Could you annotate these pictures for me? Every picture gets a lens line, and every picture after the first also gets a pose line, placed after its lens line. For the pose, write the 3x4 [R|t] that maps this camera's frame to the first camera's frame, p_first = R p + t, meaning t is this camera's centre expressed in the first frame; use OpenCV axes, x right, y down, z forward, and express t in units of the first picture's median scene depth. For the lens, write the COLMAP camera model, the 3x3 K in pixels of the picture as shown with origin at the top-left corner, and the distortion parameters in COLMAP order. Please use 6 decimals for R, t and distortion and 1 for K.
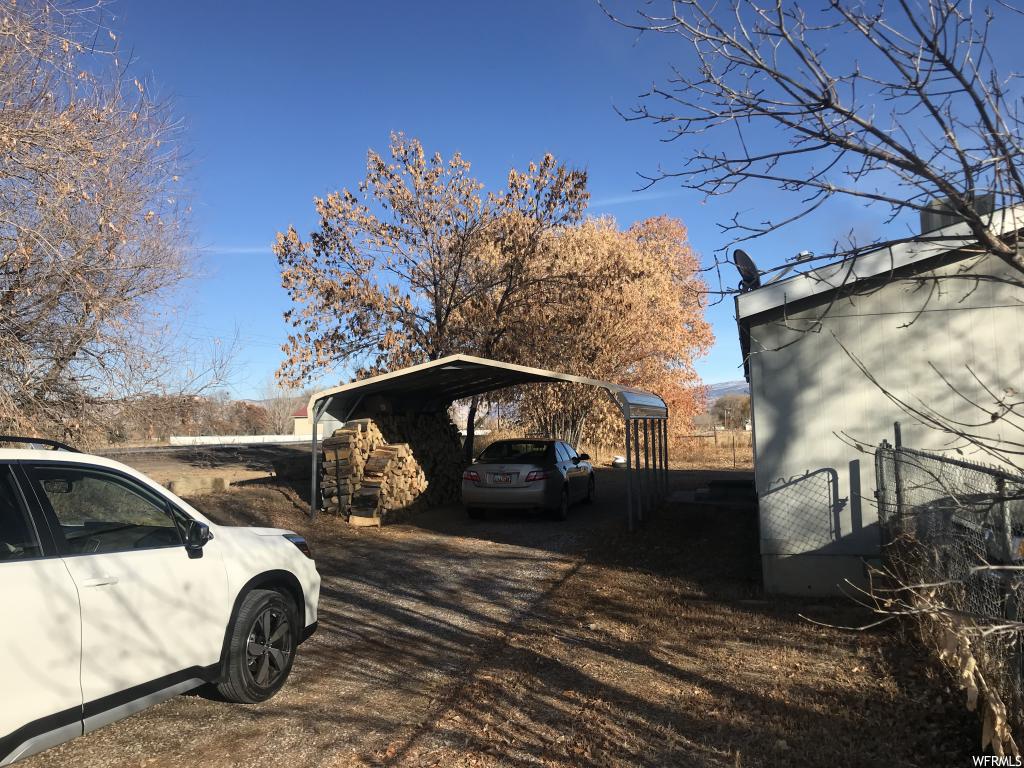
lens RADIAL K [[827.8, 0, 511.0], [0, 827.8, 382.5], [0, 0, 1]] dist [0.049345, -0.004494]
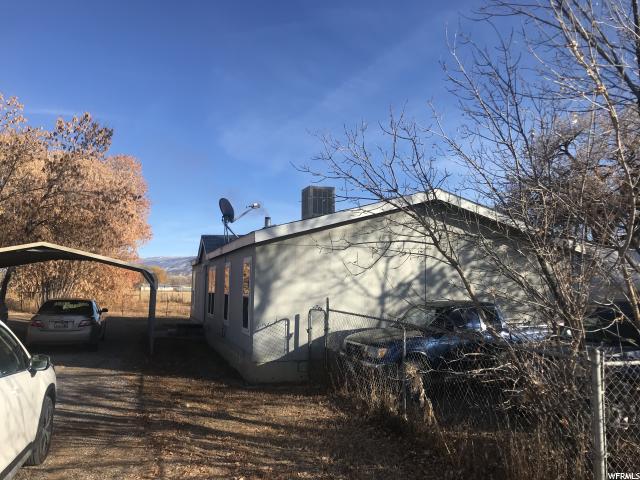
lens RADIAL K [[517.4, 0, 320.7], [0, 517.4, 239.7], [0, 0, 1]] dist [0.049345, -0.004494]
pose [[0.823505, 0.087555, 0.560511, -0.280239], [-0.064941, 0.996073, -0.060181, -0.020884], [-0.563579, 0.013159, 0.825957, -0.107278]]
